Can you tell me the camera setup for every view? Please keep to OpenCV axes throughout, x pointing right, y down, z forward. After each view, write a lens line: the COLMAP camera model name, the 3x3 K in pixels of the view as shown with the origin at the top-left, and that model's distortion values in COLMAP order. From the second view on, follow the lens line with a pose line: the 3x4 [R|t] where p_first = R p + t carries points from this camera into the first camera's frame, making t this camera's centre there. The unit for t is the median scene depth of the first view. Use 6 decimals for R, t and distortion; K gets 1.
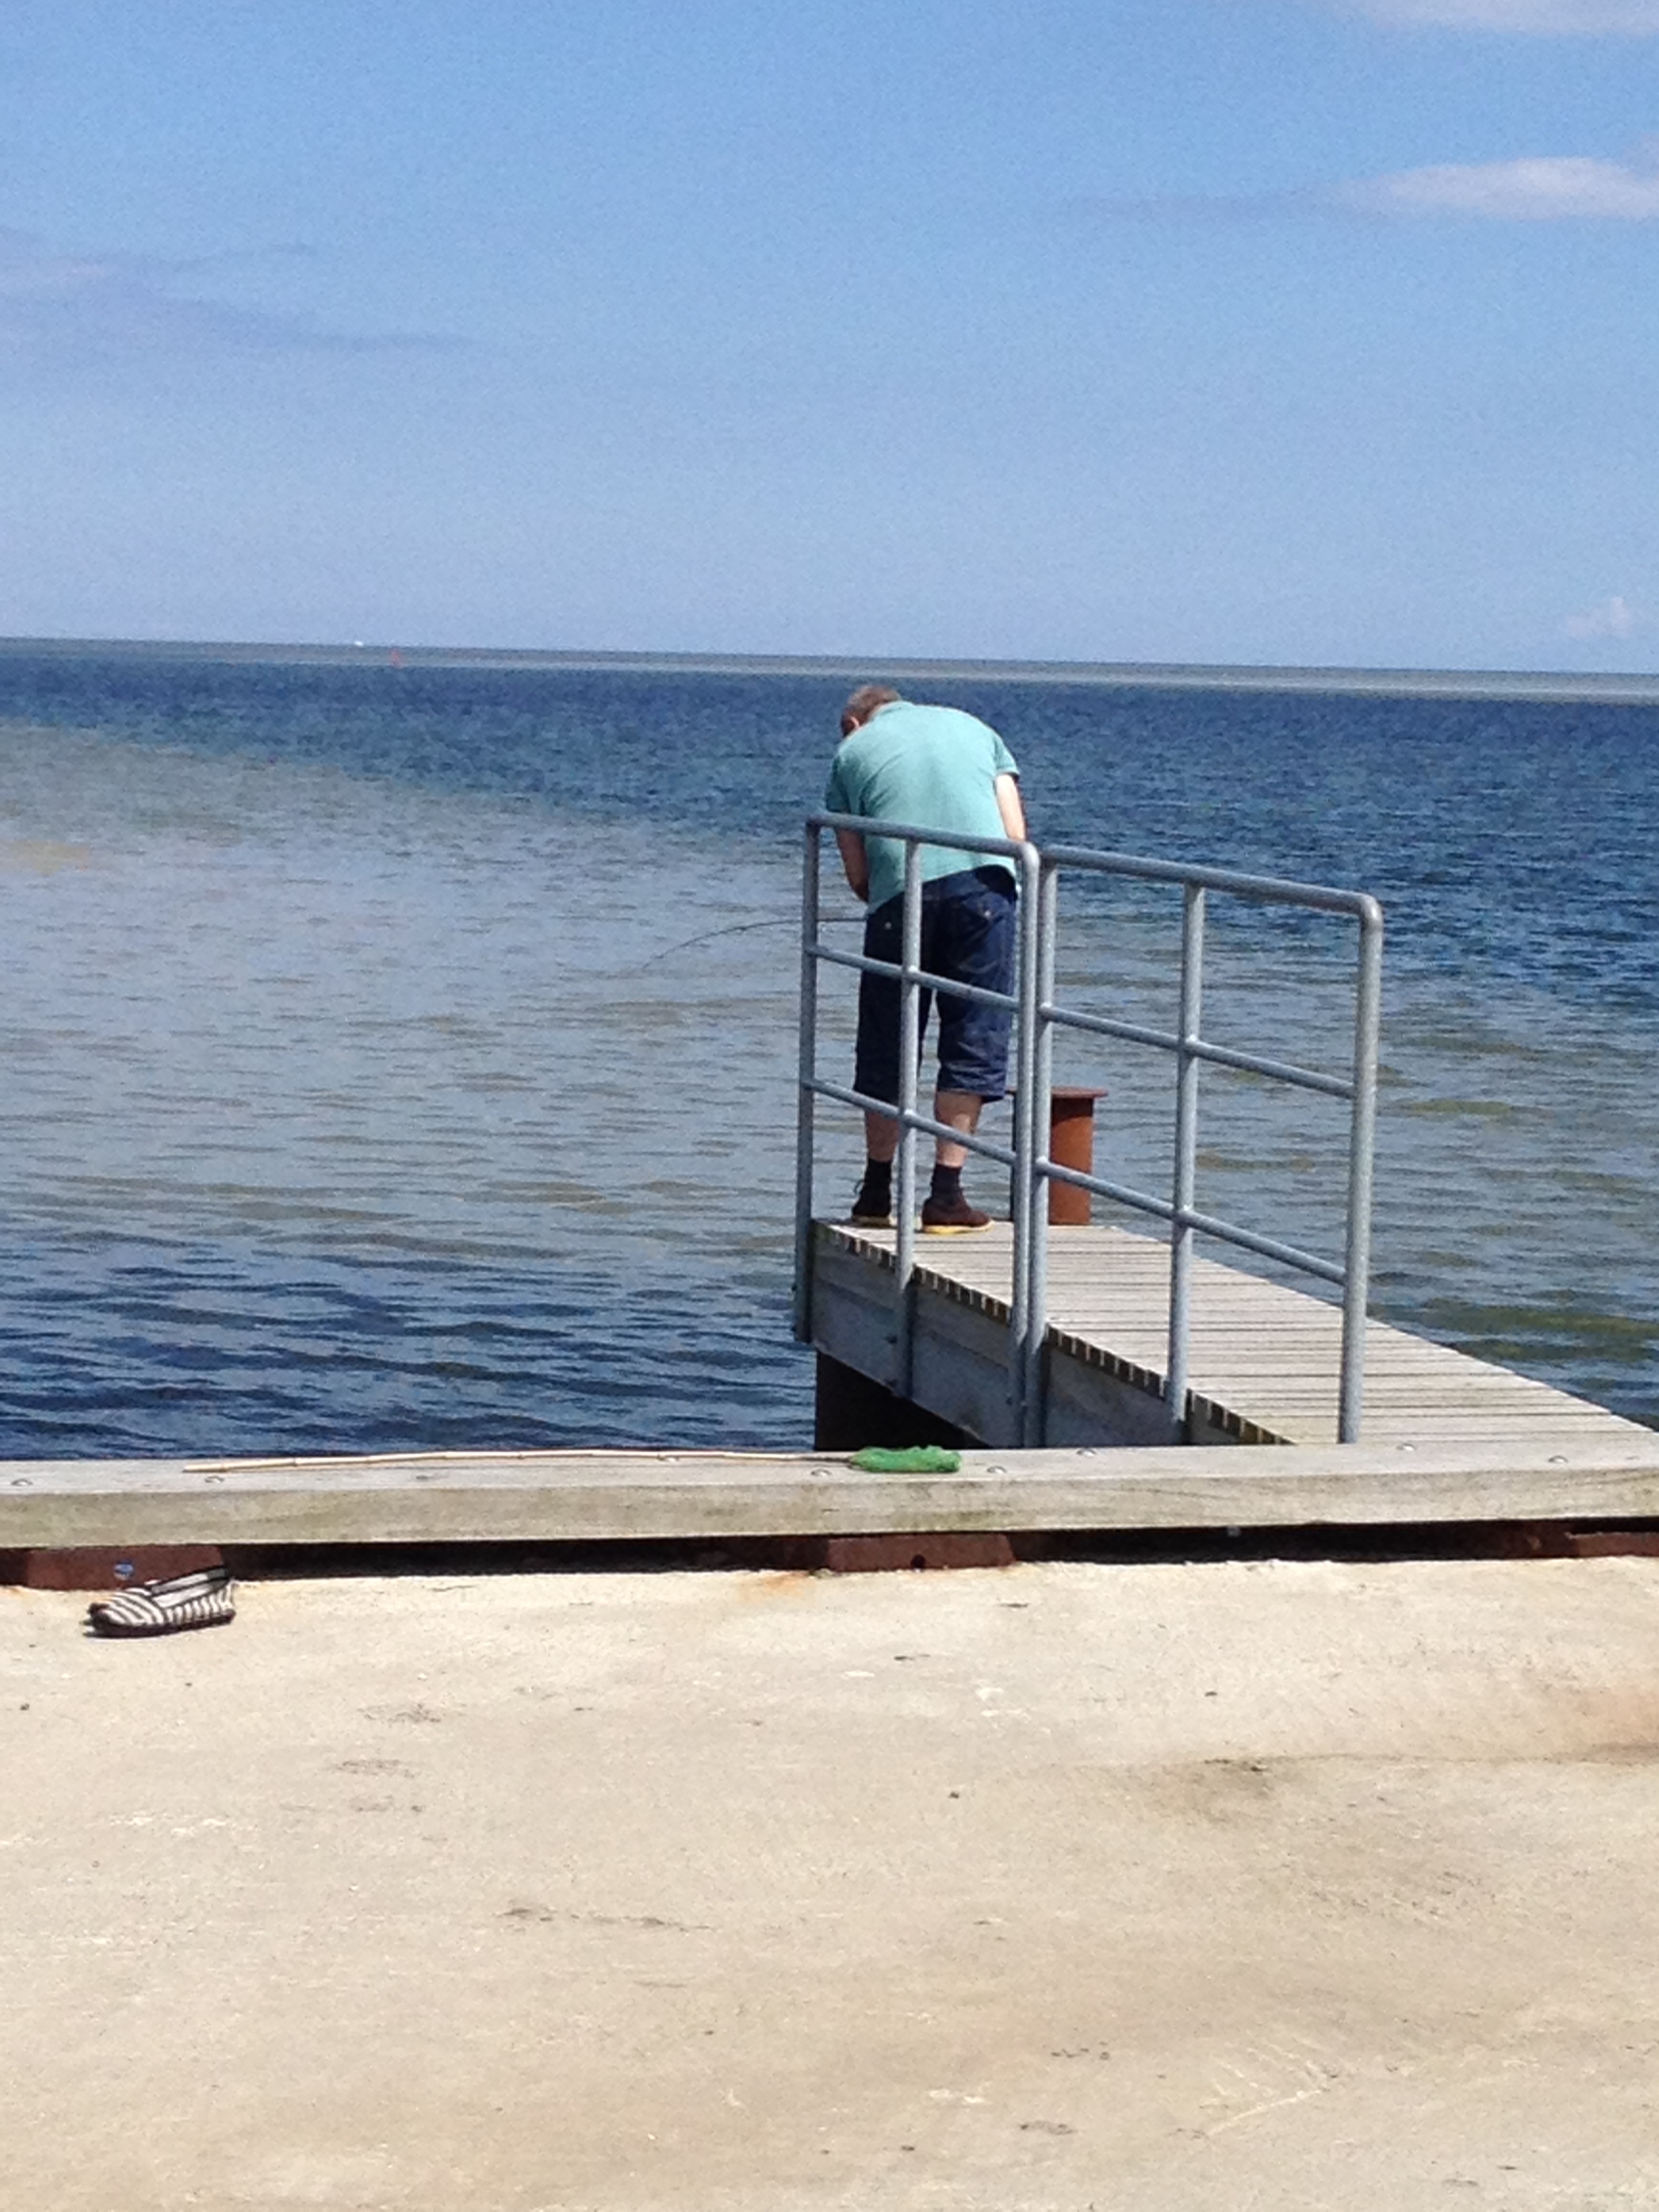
lens RADIAL K [[5664.6, 0, 829.5], [0, 5664.6, 1106.0], [0, 0, 1]] dist [0.124151, 0.819208]
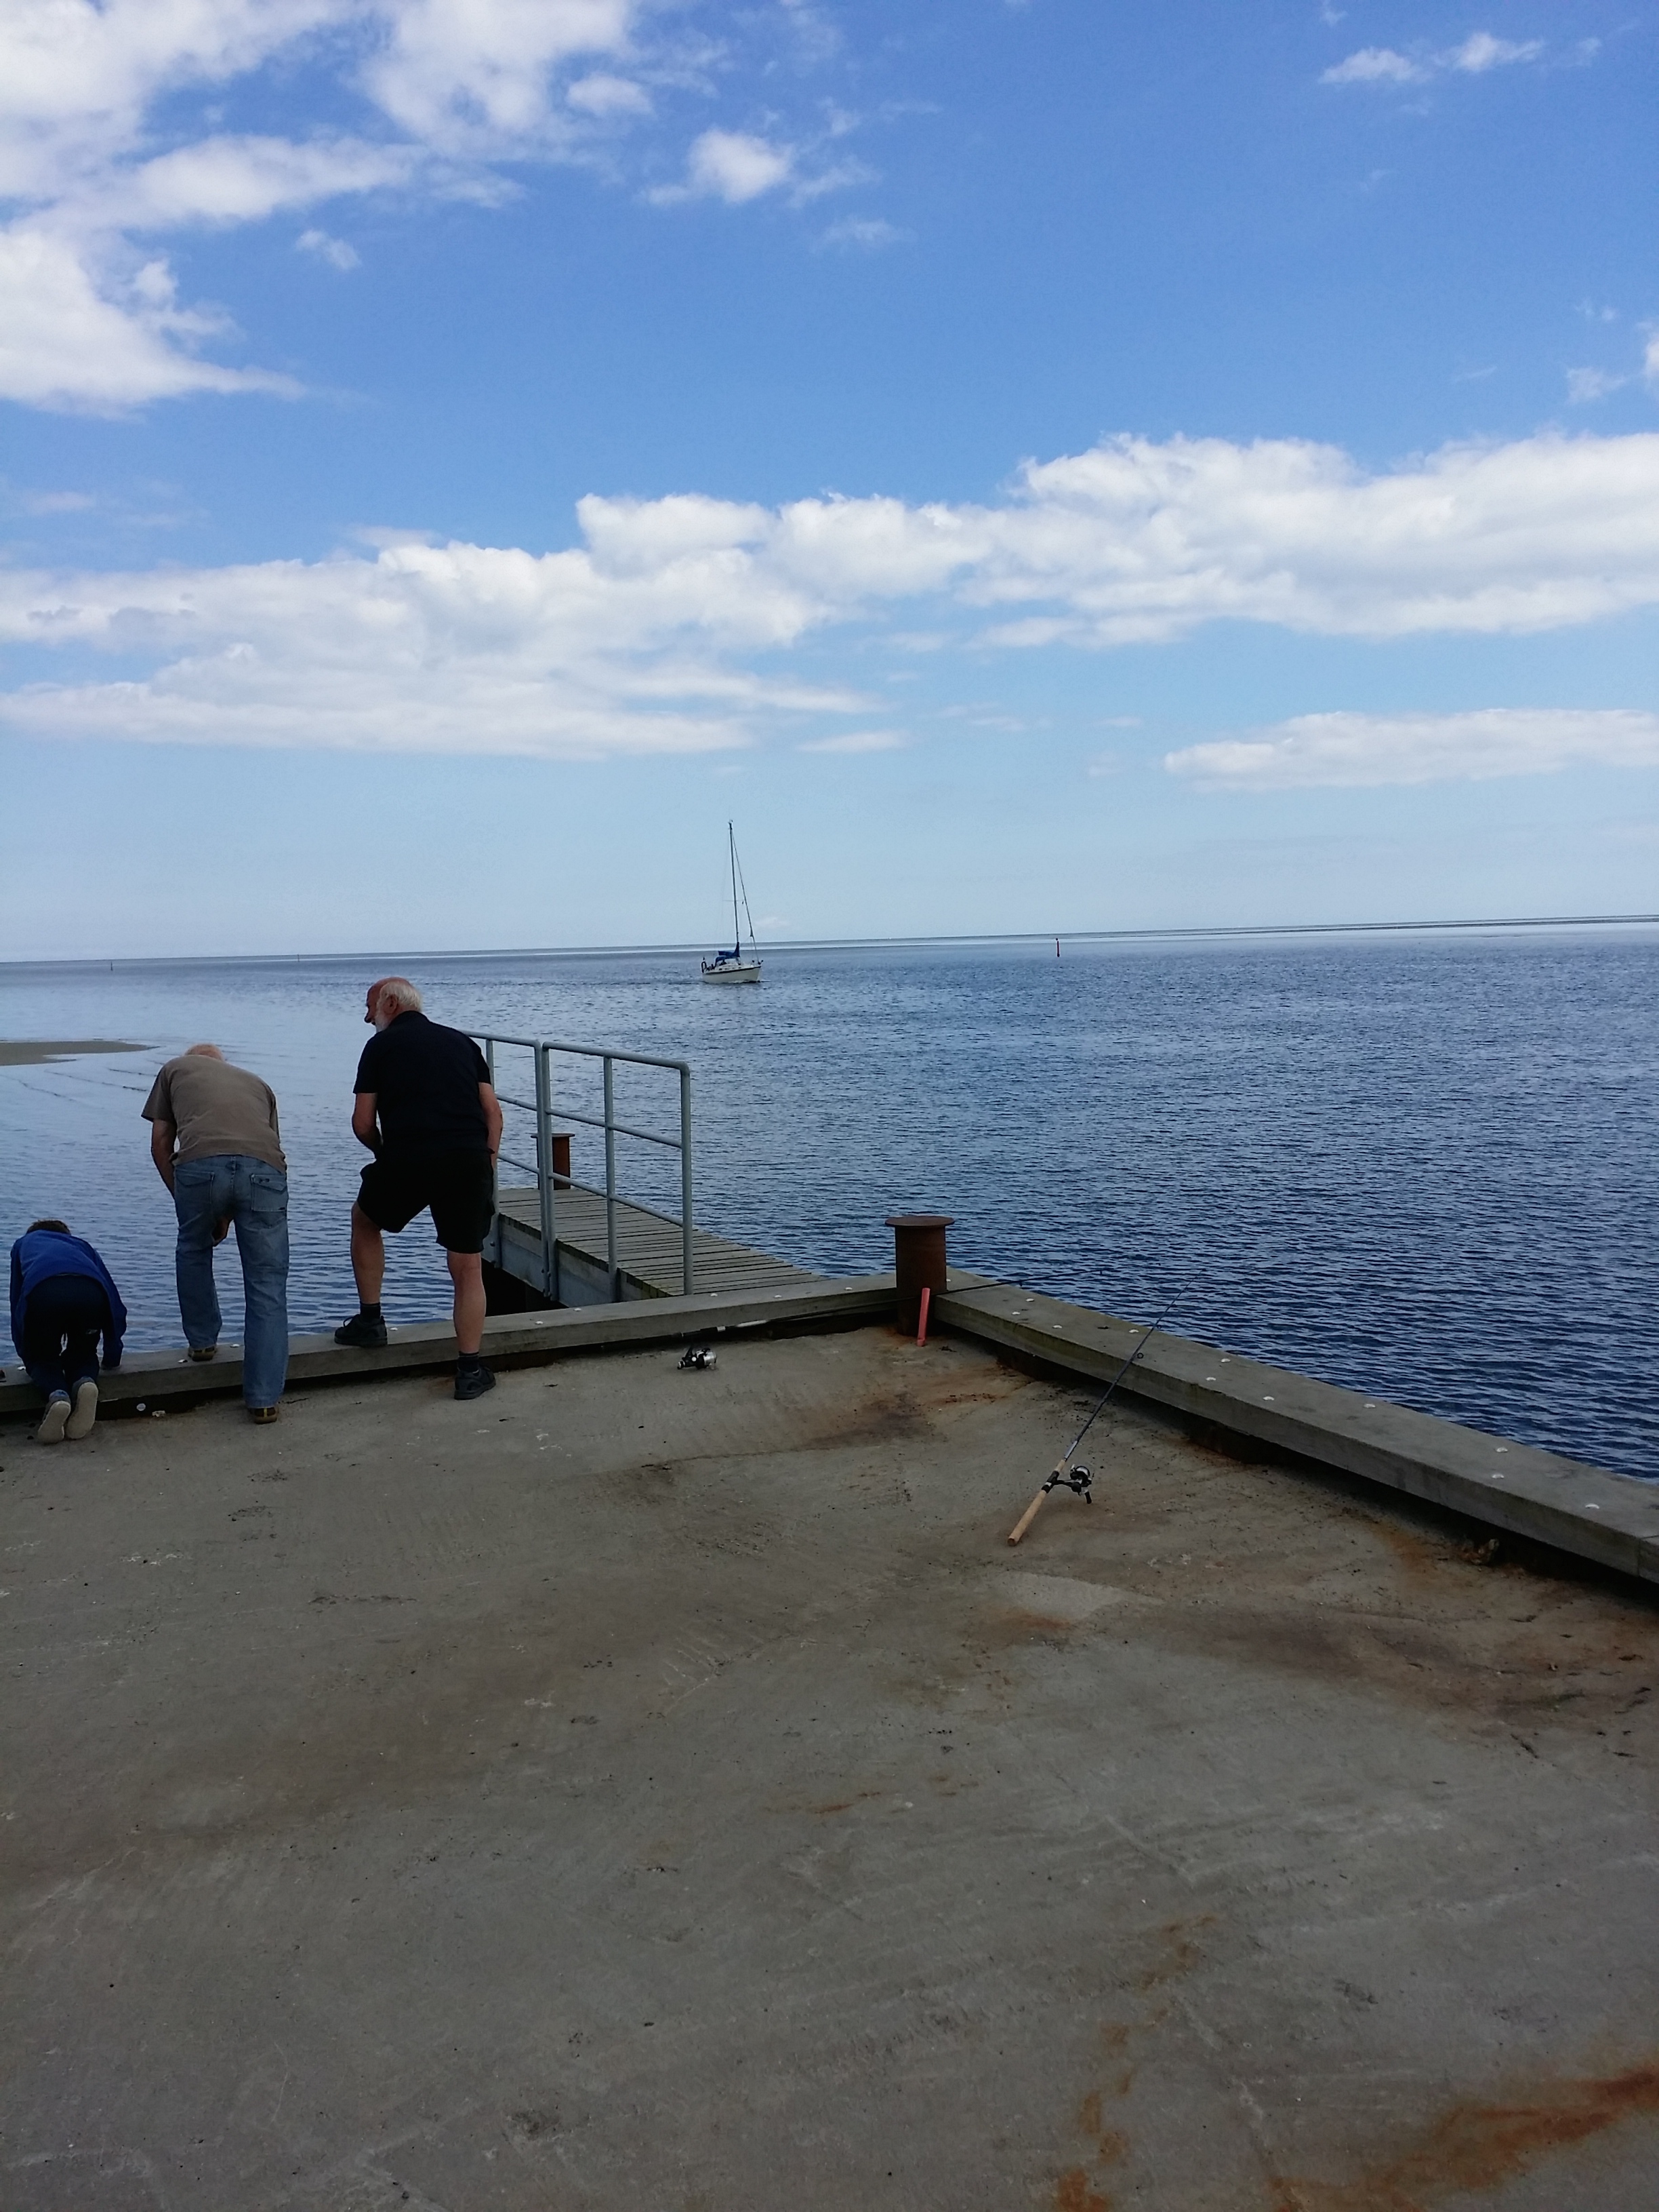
lens RADIAL K [[1984.3, 0, 821.0], [0, 1984.3, 1070.1], [0, 0, 1]] dist [0.070177, -0.197508]
pose [[0.982913, -0.058139, 0.174646, 0.009112], [0.060425, 0.998142, -0.007795, -0.033441], [-0.173868, 0.018215, 0.984601, 0.247278]]
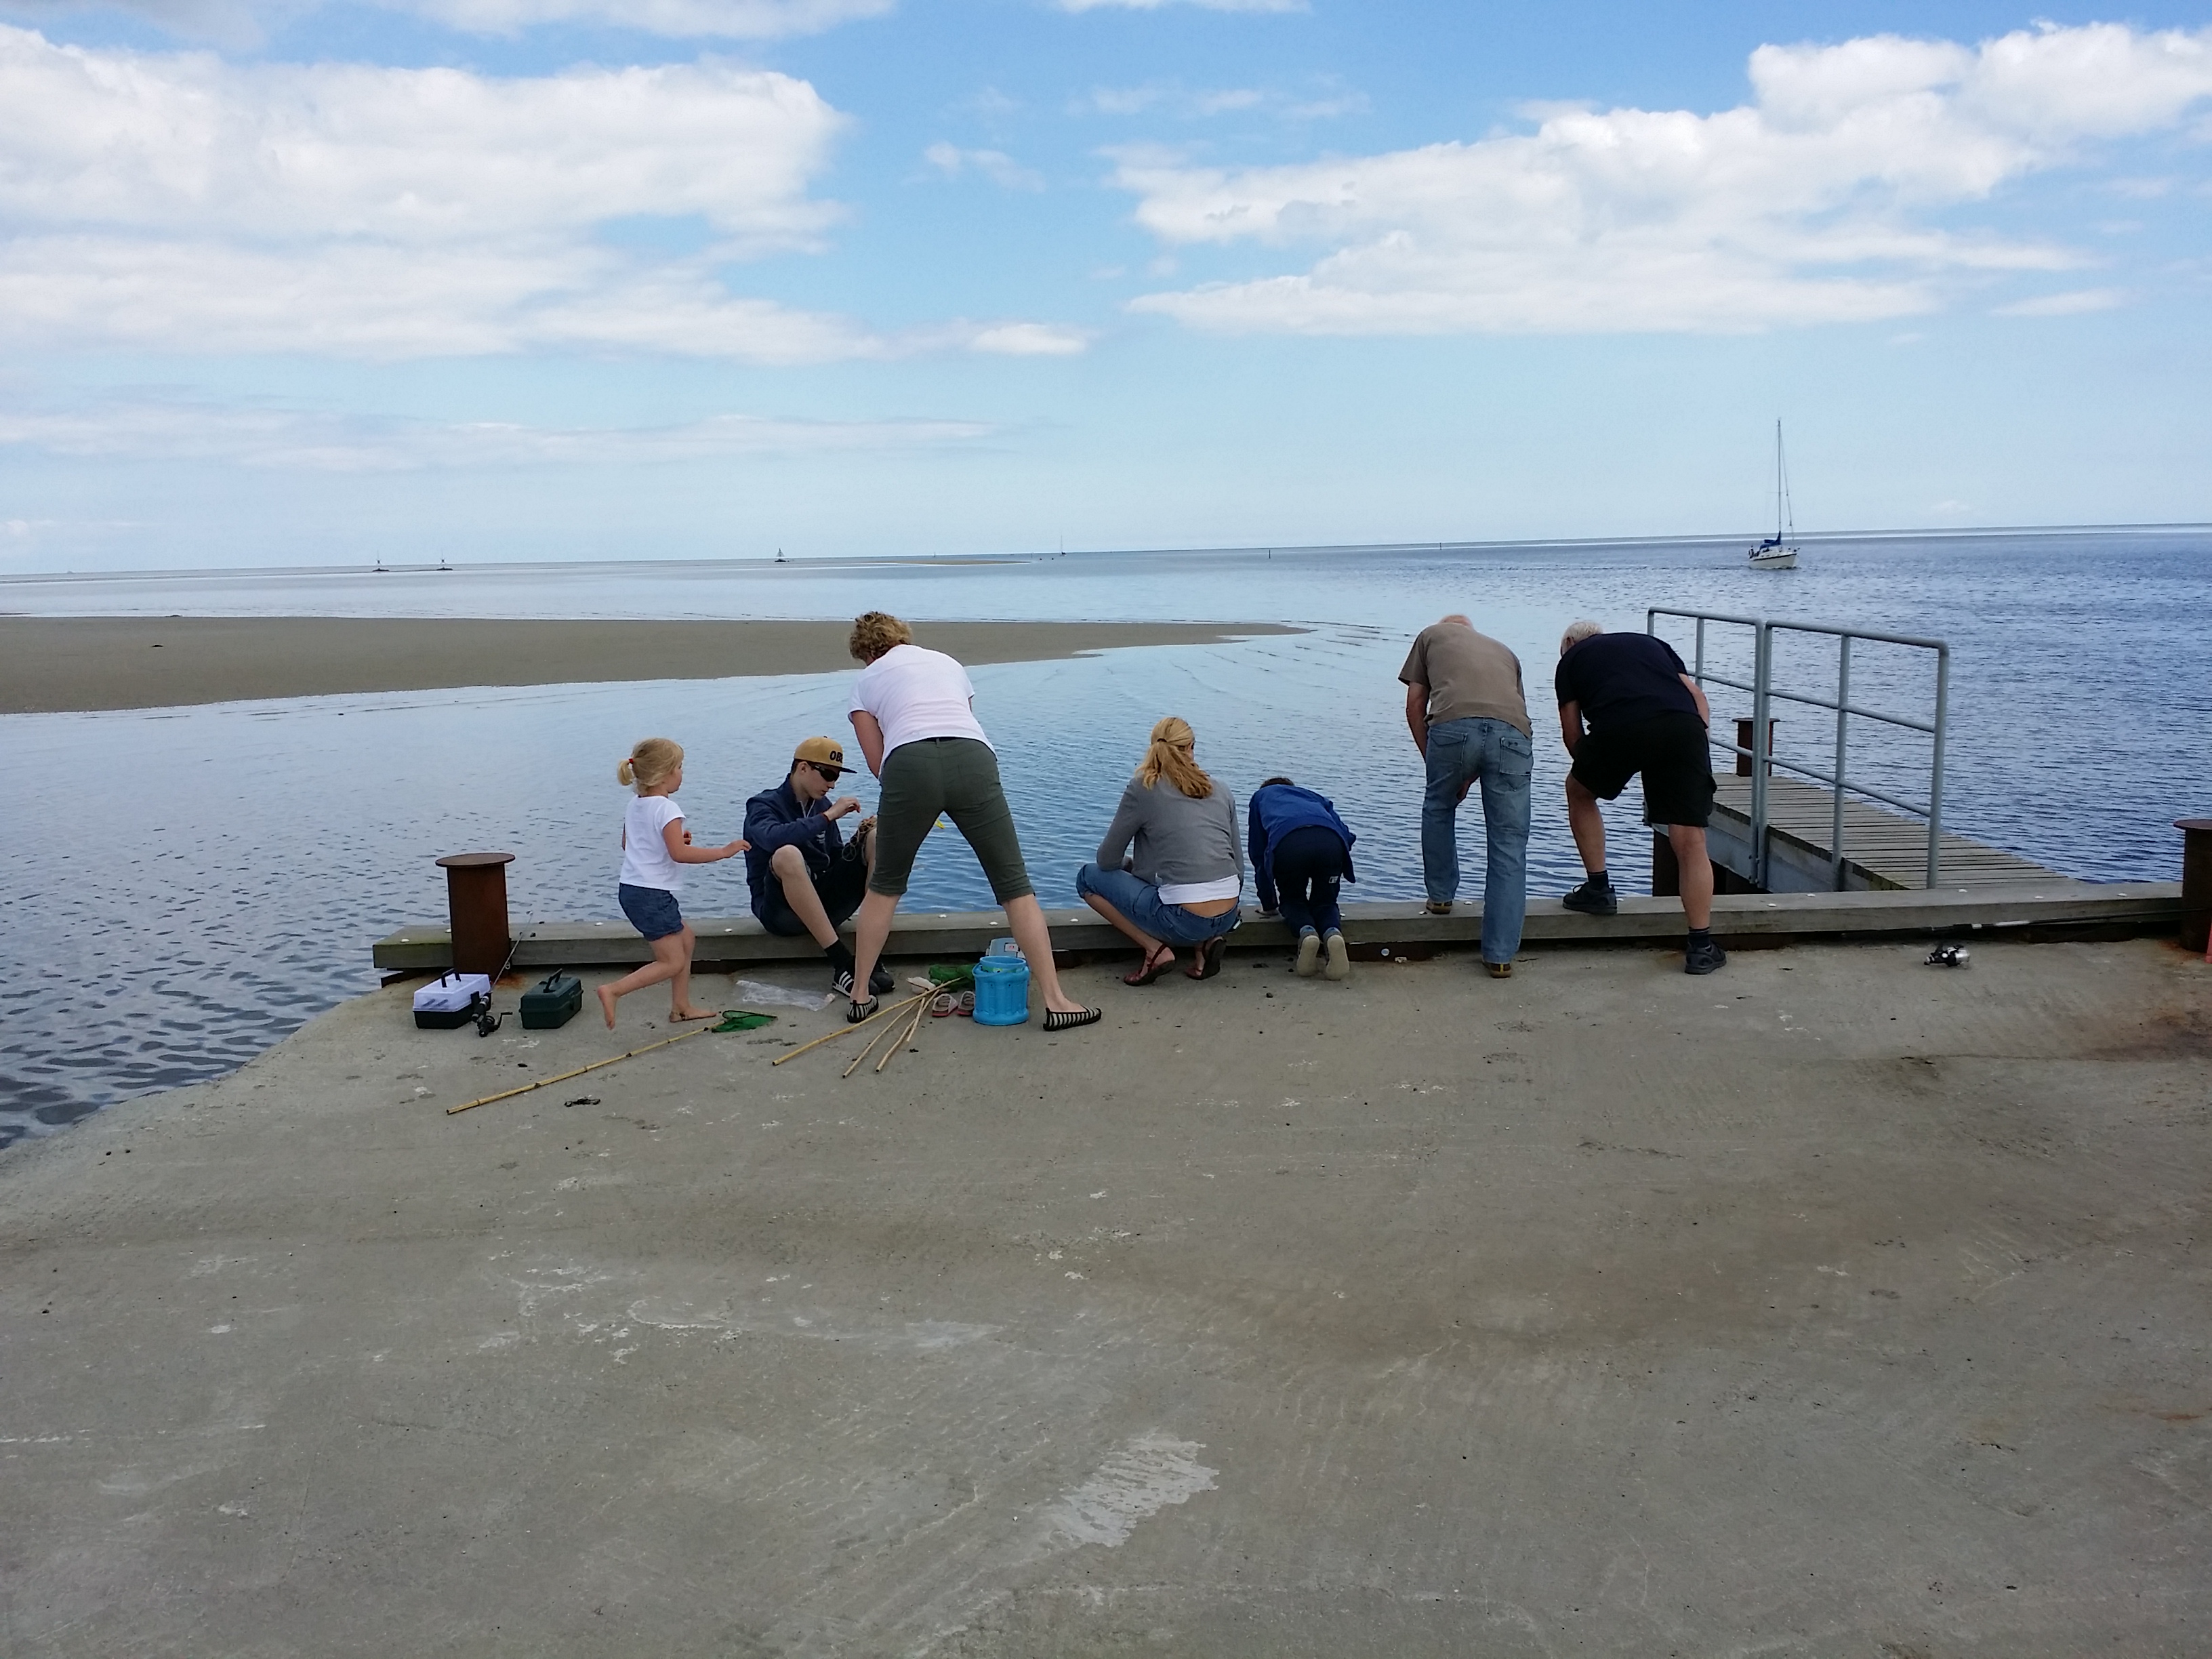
lens RADIAL K [[1984.3, 0, 1106.0], [0, 1984.3, 829.5], [0, 0, 1]] dist [0.070177, -0.197508]
pose [[0.970351, -0.010338, -0.241479, -0.047561], [0.025346, 0.997929, 0.059127, -0.025399], [0.240367, -0.063494, 0.968603, 0.234122]]
